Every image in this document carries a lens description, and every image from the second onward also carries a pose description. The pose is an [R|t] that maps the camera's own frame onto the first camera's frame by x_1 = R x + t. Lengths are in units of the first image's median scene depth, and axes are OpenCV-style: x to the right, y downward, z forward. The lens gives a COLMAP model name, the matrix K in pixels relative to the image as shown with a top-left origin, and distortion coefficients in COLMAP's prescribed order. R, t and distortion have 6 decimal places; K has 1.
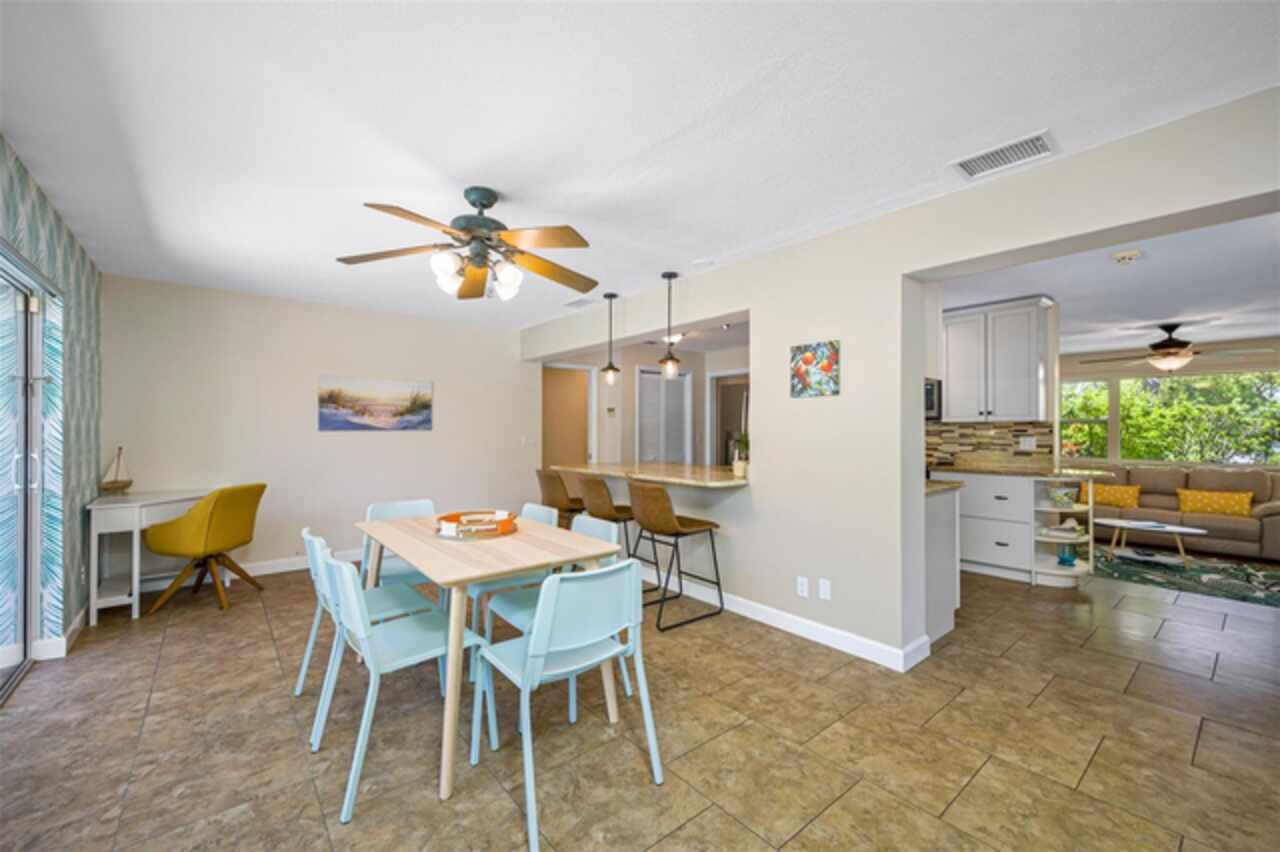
lens RADIAL K [[522.0, 0, 643.2], [0, 522.0, 427.6], [0, 0, 1]] dist [0.001924, 0.000301]
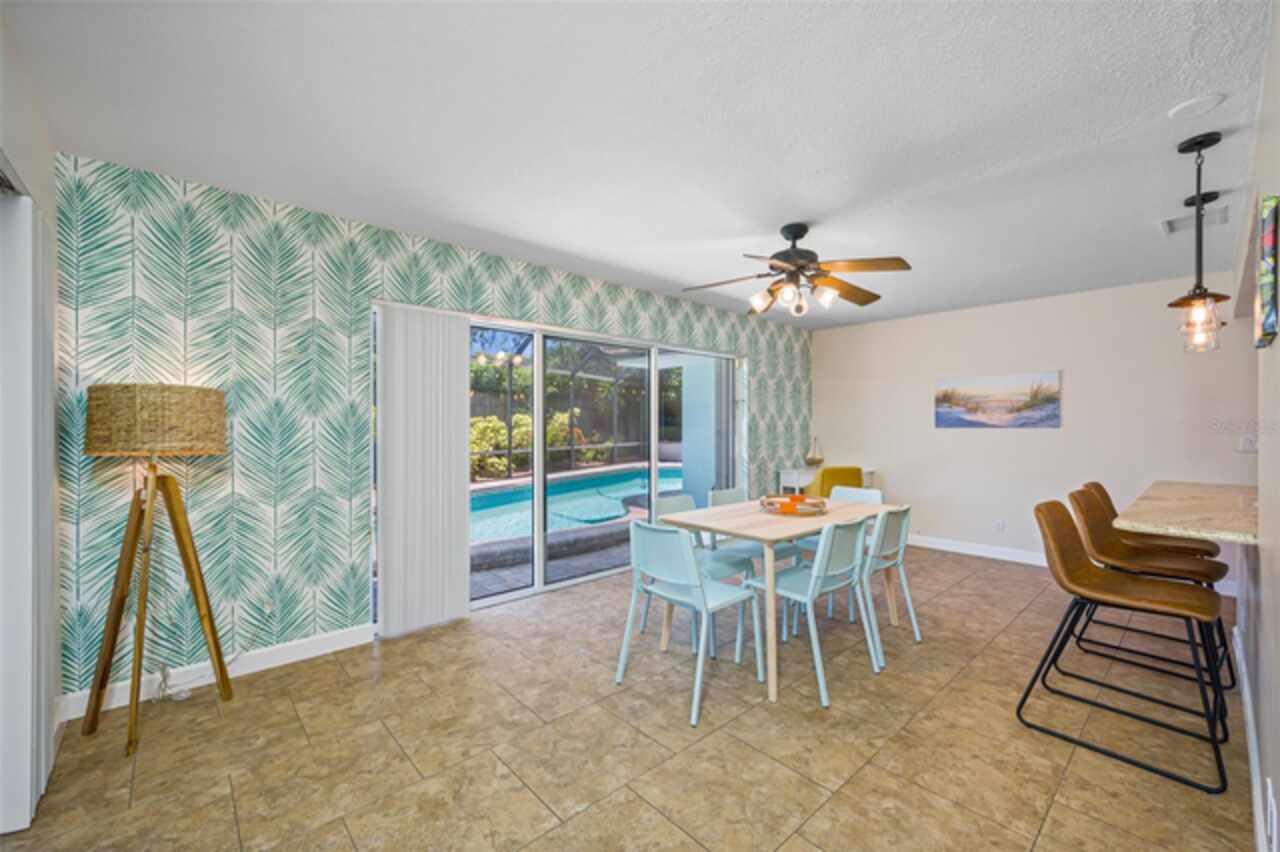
lens RADIAL K [[514.4, 0, 643.8], [0, 514.4, 428.7], [0, 0, 1]] dist [0.000098, 0.000206]
pose [[0.050258, 0.007032, -0.998712, 0.450280], [0.000962, 0.999974, 0.007089, 0.000243], [0.998736, -0.001317, 0.050250, 0.315232]]
